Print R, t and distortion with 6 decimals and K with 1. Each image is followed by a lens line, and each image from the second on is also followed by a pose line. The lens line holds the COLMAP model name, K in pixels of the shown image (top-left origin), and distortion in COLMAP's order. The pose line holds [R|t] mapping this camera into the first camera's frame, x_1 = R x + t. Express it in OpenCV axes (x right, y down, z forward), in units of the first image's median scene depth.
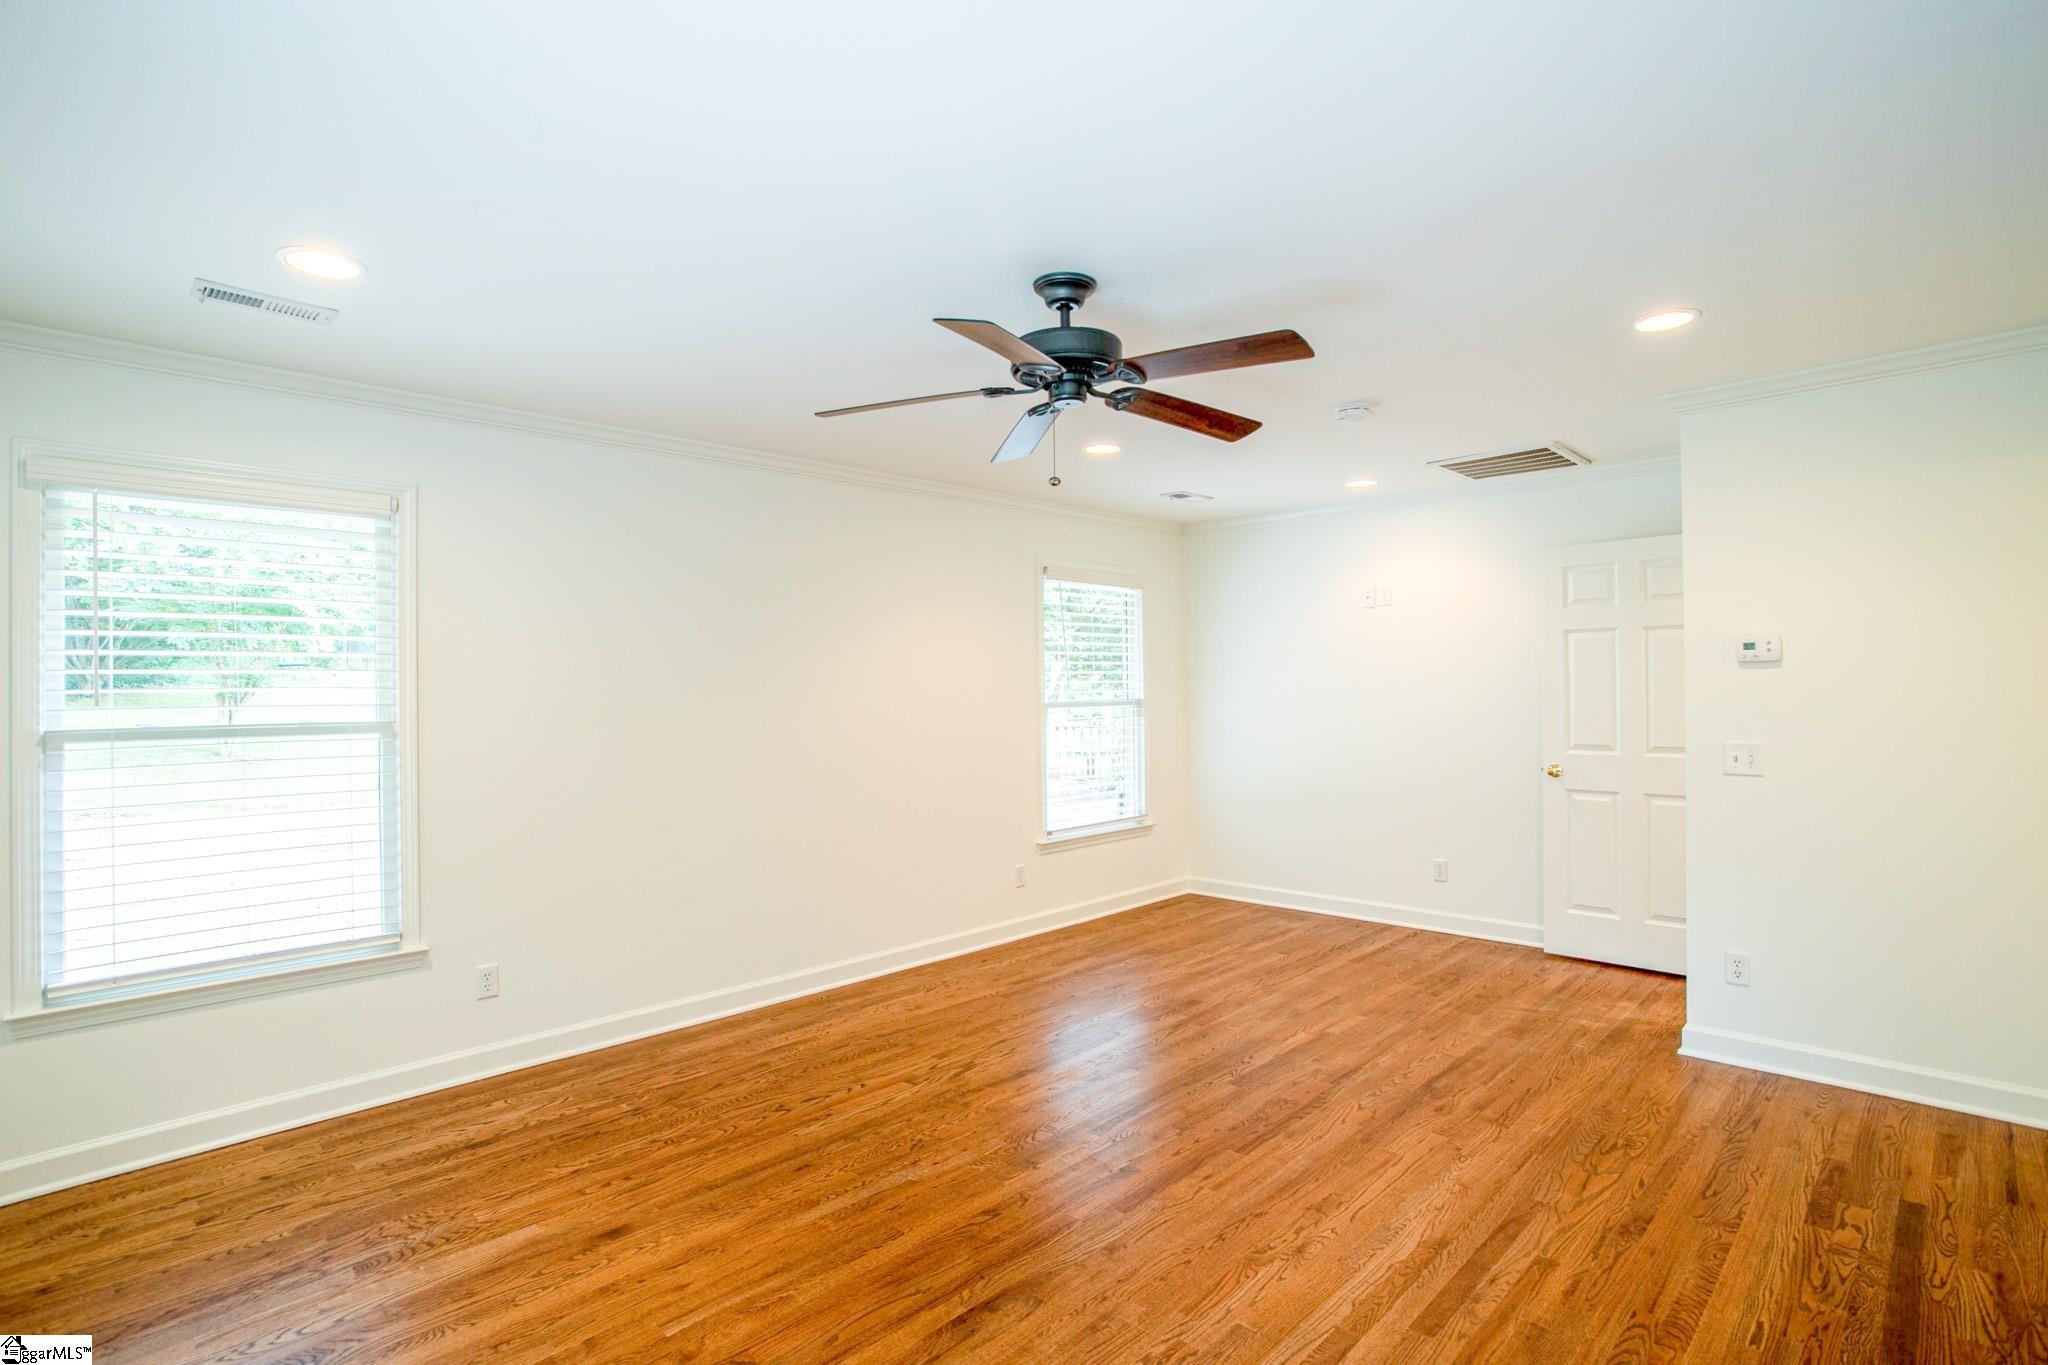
lens RADIAL K [[985.9, 0, 1024.0], [0, 985.9, 682.5], [0, 0, 1]] dist [-0.047265, 0.000442]
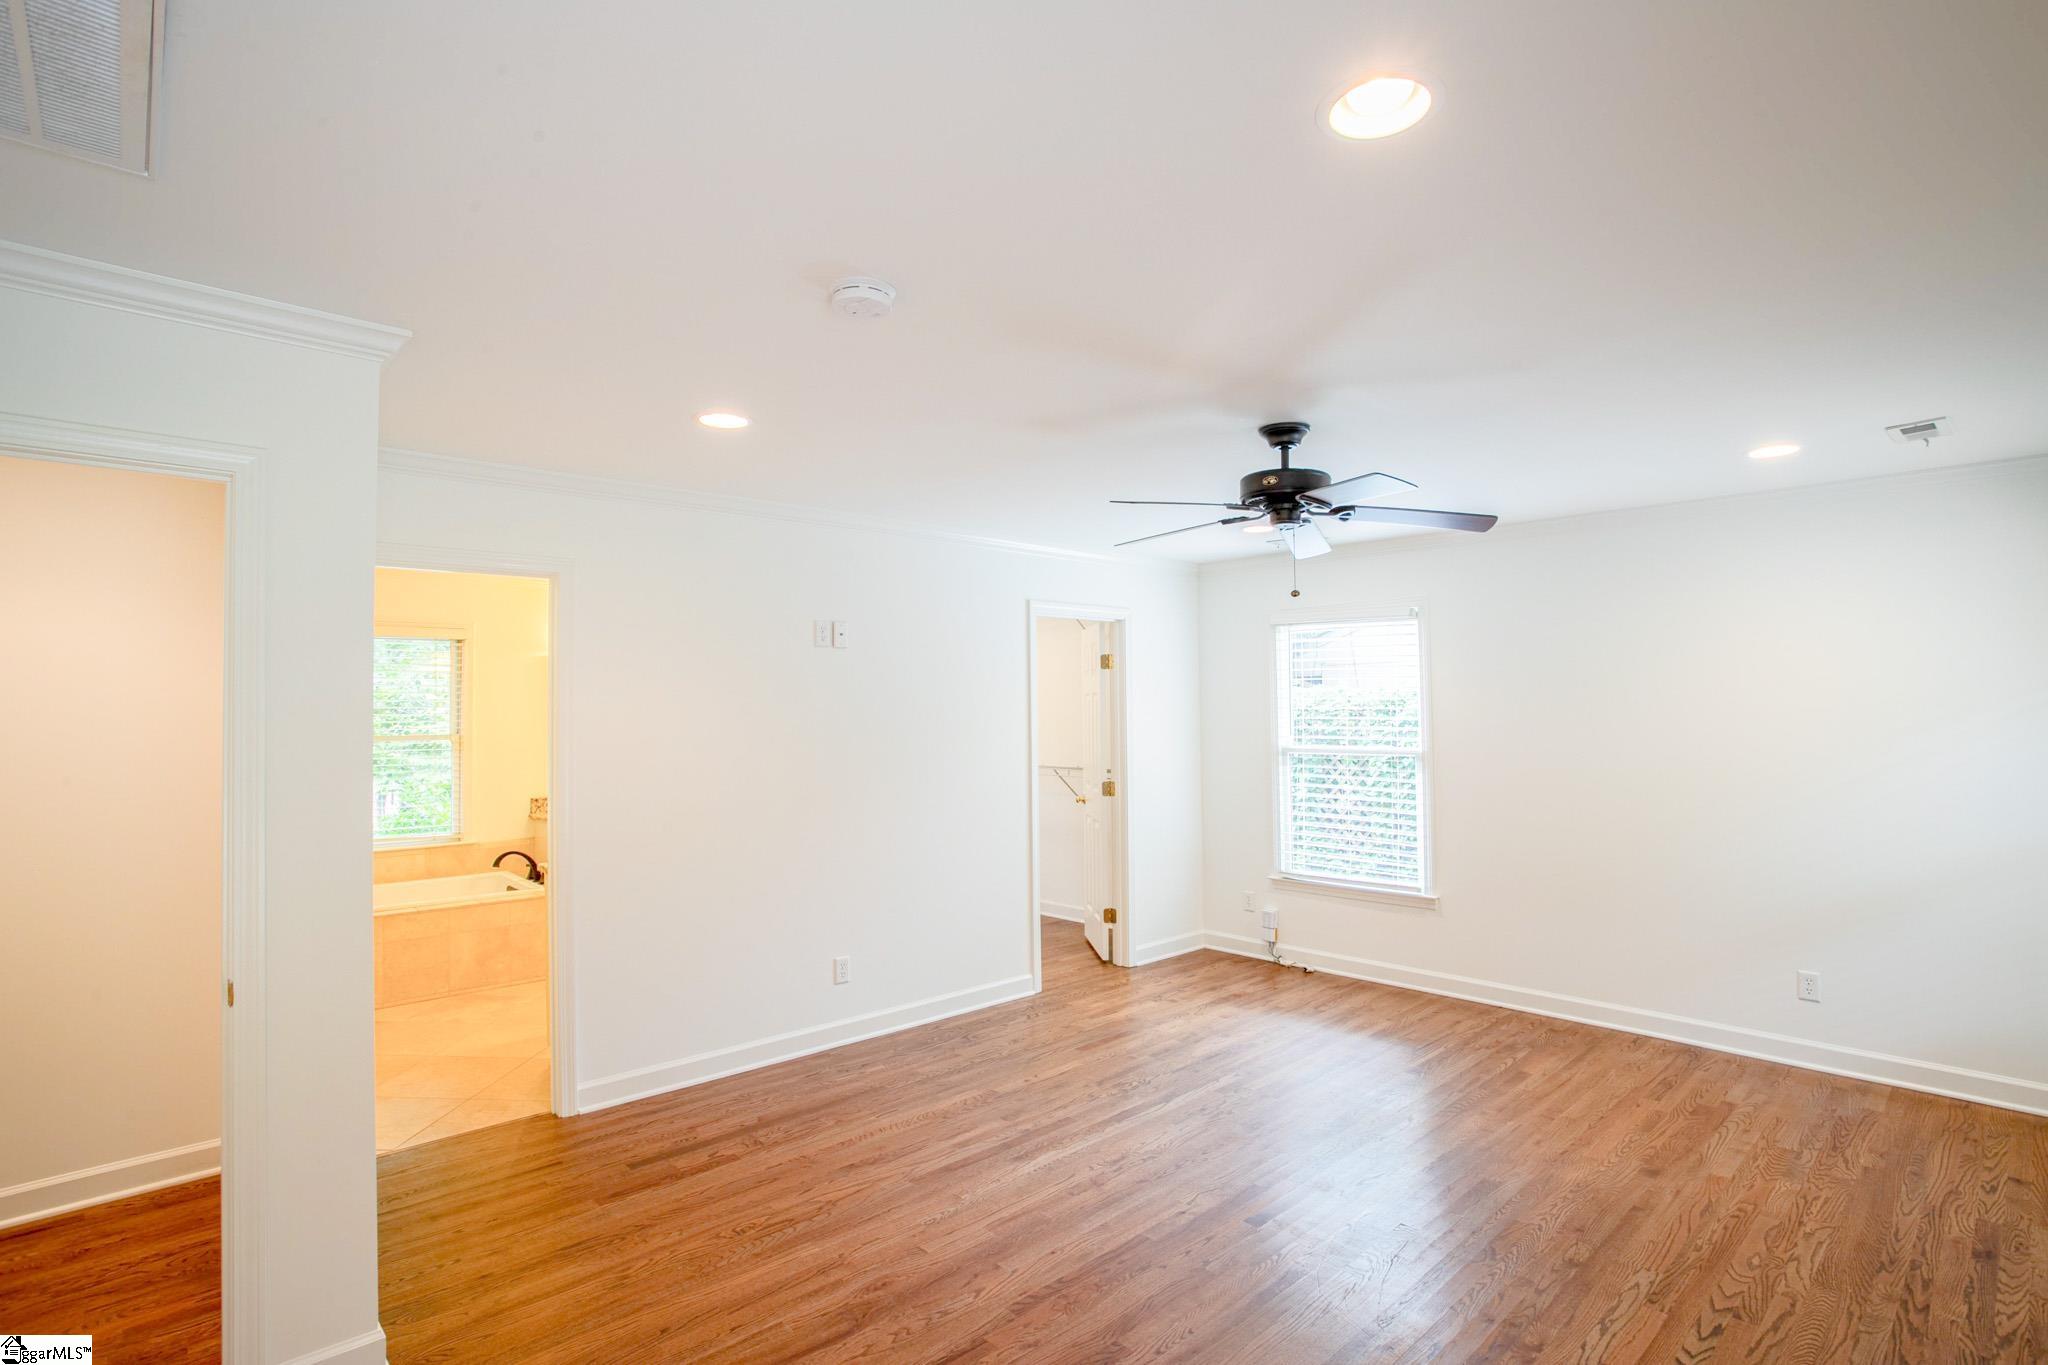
lens RADIAL K [[985.9, 0, 1024.0], [0, 985.9, 682.5], [0, 0, 1]] dist [-0.047265, 0.000442]
pose [[-0.998837, 0.023624, 0.042025, 0.311556], [0.022065, 0.999064, -0.037197, -0.043100], [-0.042865, -0.036226, -0.998424, 2.153686]]
